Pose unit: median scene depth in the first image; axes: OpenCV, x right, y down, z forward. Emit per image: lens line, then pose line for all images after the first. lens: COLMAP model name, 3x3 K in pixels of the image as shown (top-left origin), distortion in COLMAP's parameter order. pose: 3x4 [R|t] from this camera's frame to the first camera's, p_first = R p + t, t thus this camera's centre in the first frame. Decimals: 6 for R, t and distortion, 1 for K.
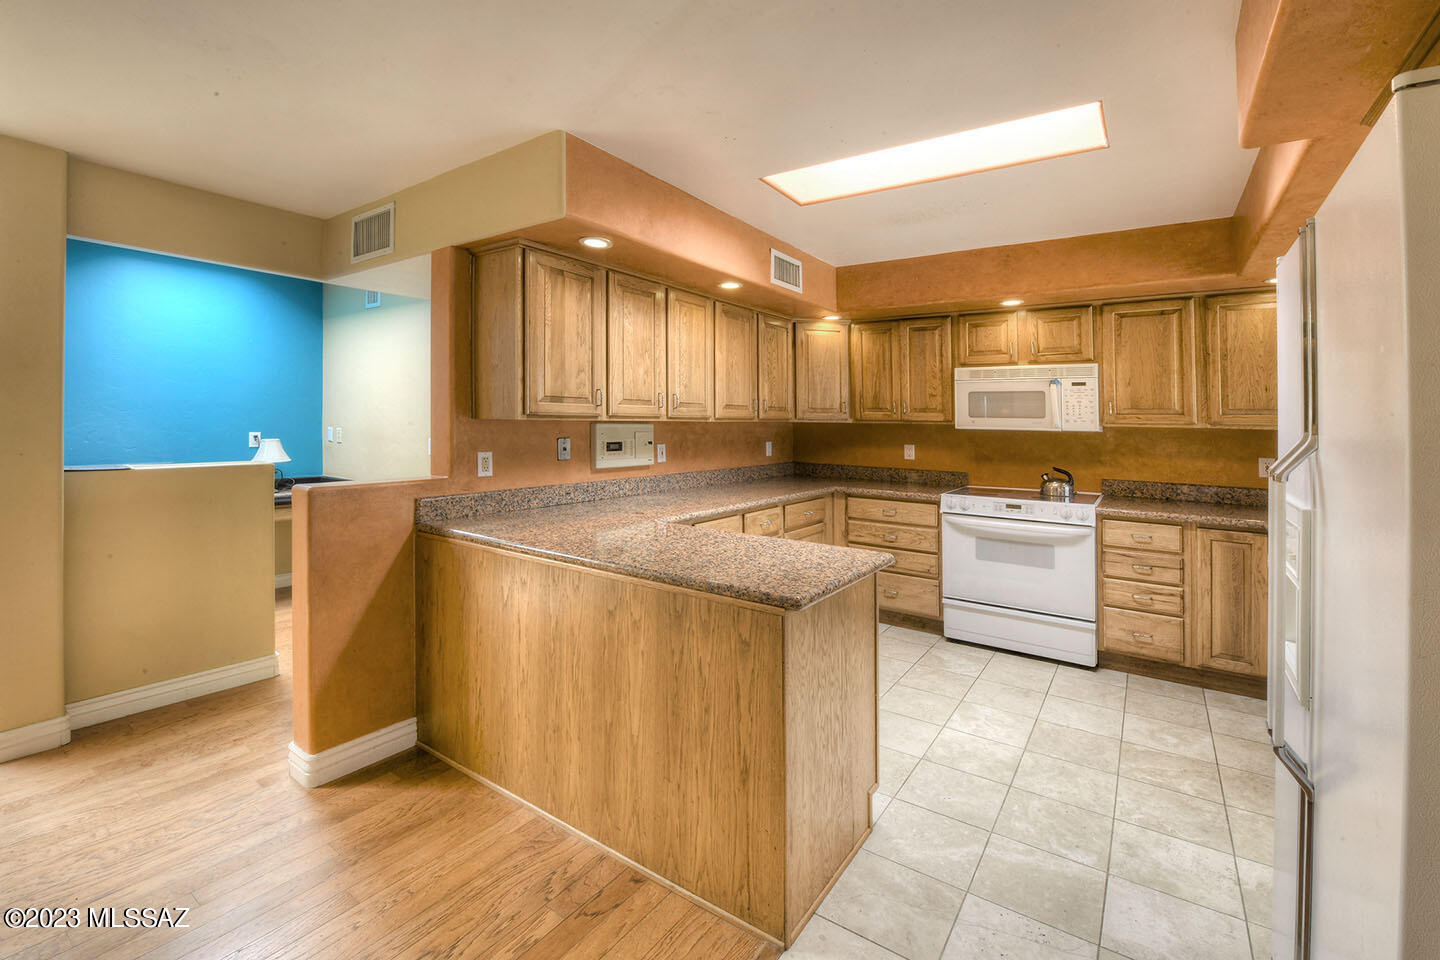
lens RADIAL K [[628.8, 0, 720.8], [0, 628.8, 410.6], [0, 0, 1]] dist [0.000558, -0.006609]
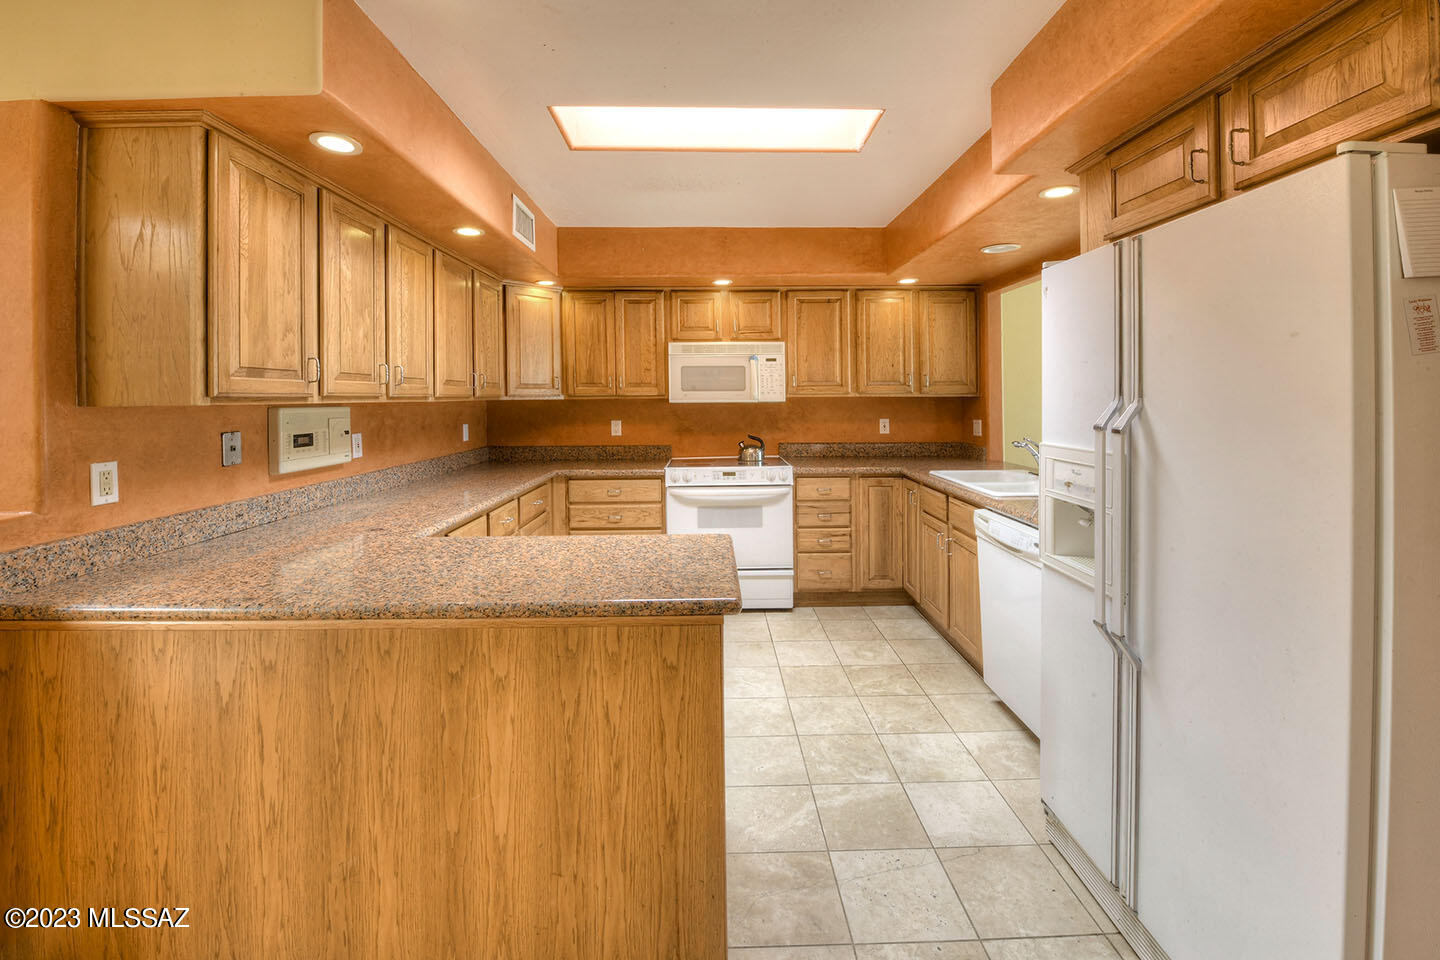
lens RADIAL K [[639.9, 0, 721.0], [0, 639.9, 388.7], [0, 0, 1]] dist [-0.001322, -0.008063]
pose [[0.811744, -0.014224, 0.583840, -0.211890], [0.011800, 0.999899, 0.007954, -0.000813], [-0.583894, 0.000433, 0.811830, 0.152403]]
